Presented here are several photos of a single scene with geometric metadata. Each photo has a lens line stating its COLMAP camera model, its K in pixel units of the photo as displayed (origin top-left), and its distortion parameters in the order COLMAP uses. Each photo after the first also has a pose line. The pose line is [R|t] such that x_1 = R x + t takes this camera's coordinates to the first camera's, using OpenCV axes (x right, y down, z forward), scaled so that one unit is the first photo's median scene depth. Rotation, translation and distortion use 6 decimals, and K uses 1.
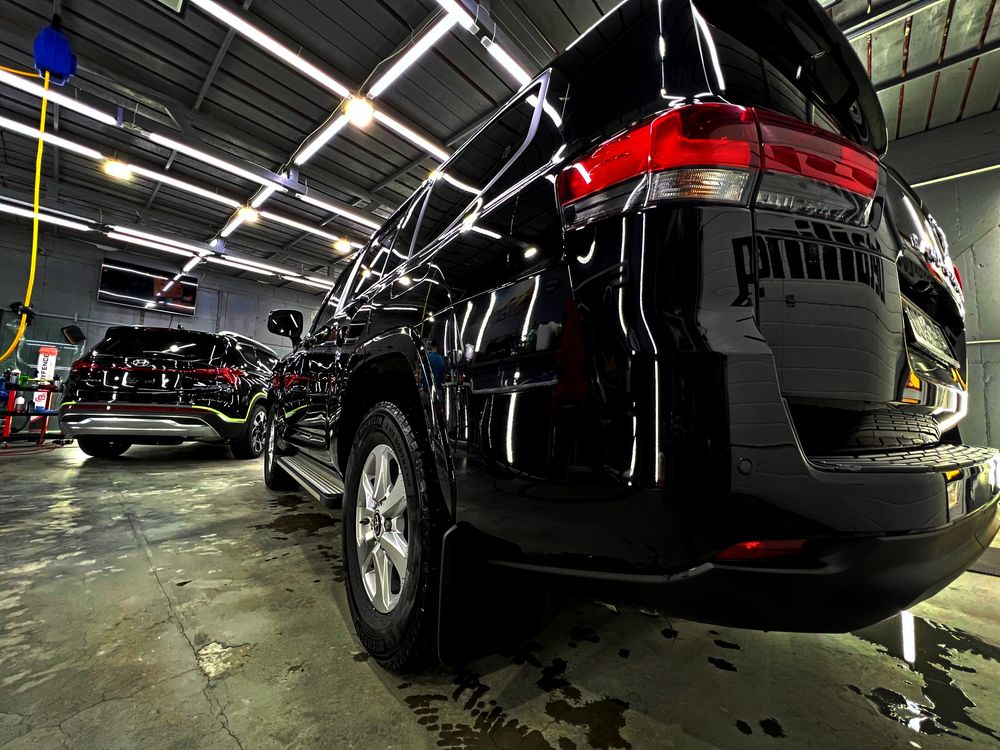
lens RADIAL K [[398.7, 0, 502.9], [0, 398.7, 375.0], [0, 0, 1]] dist [-0.002411, -0.000349]
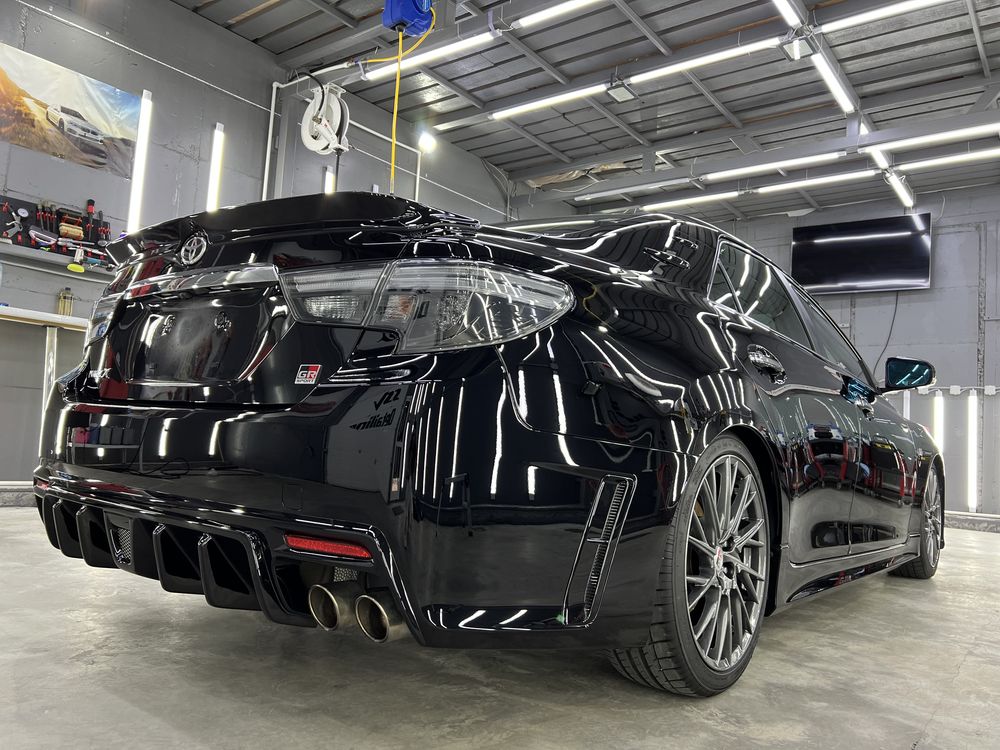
lens RADIAL K [[756.8, 0, 497.0], [0, 756.8, 379.3], [0, 0, 1]] dist [0.040124, -0.042392]
pose [[0.073998, -0.108071, -0.991385, 0.220198], [0.031462, 0.993869, -0.105994, 0.088282], [0.996762, -0.023348, 0.076944, 0.575240]]
